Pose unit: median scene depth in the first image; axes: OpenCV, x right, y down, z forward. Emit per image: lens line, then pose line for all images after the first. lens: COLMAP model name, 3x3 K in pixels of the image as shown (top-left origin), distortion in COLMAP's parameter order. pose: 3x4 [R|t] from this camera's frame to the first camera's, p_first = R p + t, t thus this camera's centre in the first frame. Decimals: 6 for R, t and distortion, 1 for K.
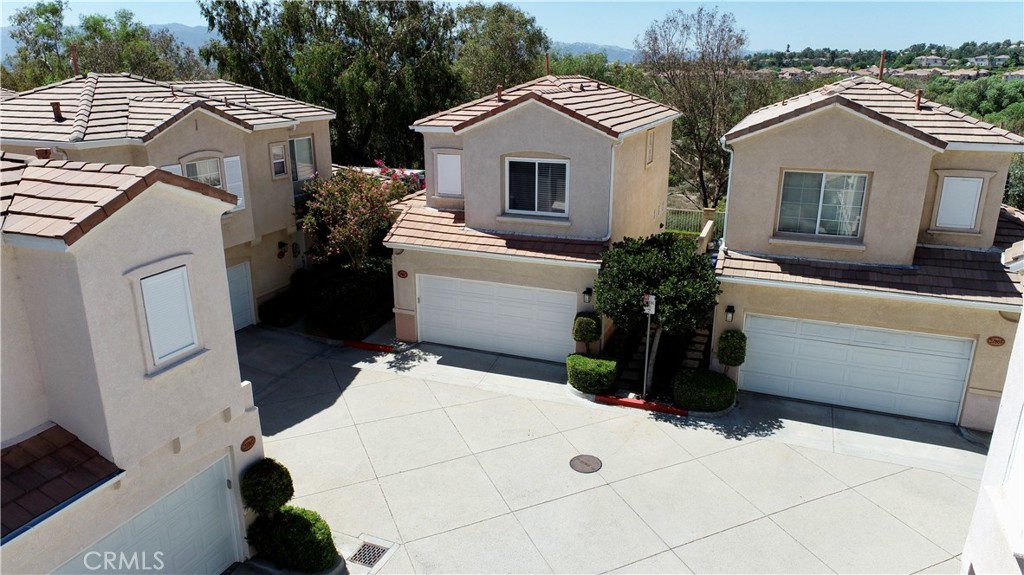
lens RADIAL K [[690.8, 0, 510.5], [0, 690.8, 287.3], [0, 0, 1]] dist [-0.018168, 0.010331]
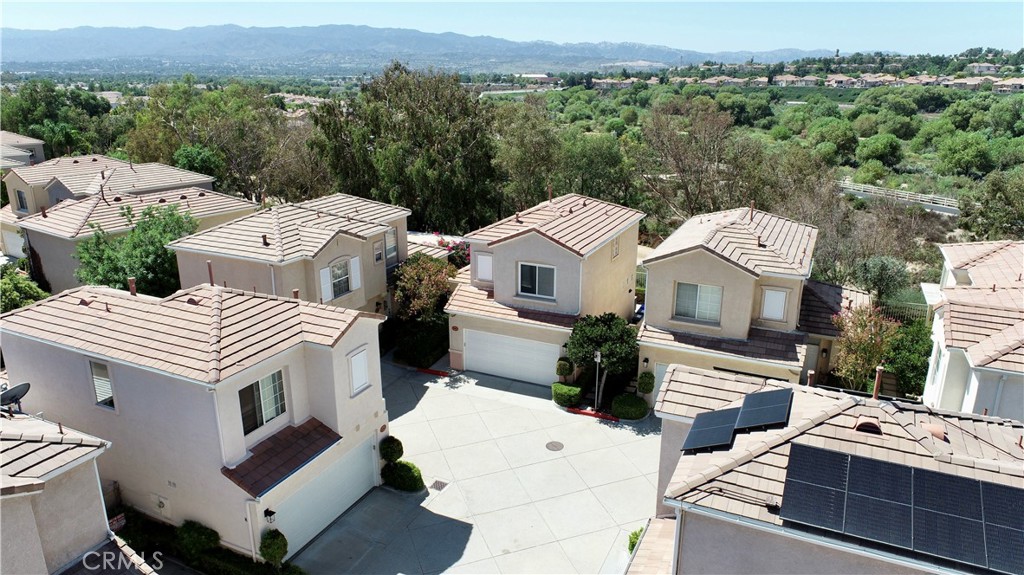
lens RADIAL K [[690.8, 0, 510.9], [0, 690.8, 287.1], [0, 0, 1]] dist [-0.018168, 0.010331]
pose [[0.998008, 0.019934, -0.059858, 0.076367], [-0.019930, 0.999801, 0.000662, -0.132392], [0.059859, 0.000532, 0.998207, -0.670299]]
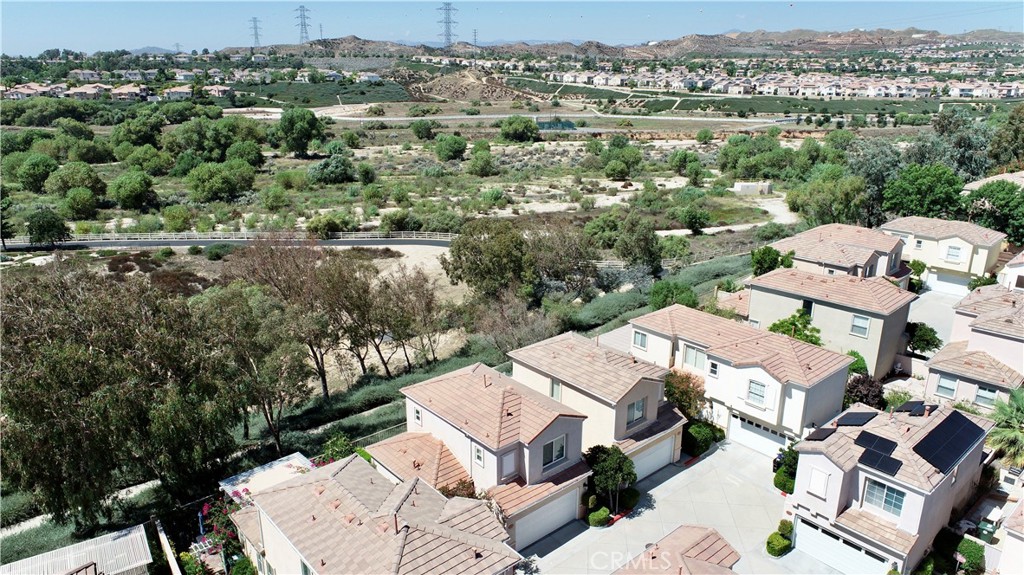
lens RADIAL K [[690.8, 0, 515.3], [0, 690.8, 289.4], [0, 0, 1]] dist [-0.018168, 0.010331]
pose [[0.451232, -0.268685, 0.850998, -1.671549], [0.259210, 0.951947, 0.163115, -0.991313], [-0.853932, 0.146984, 0.499195, 0.001364]]
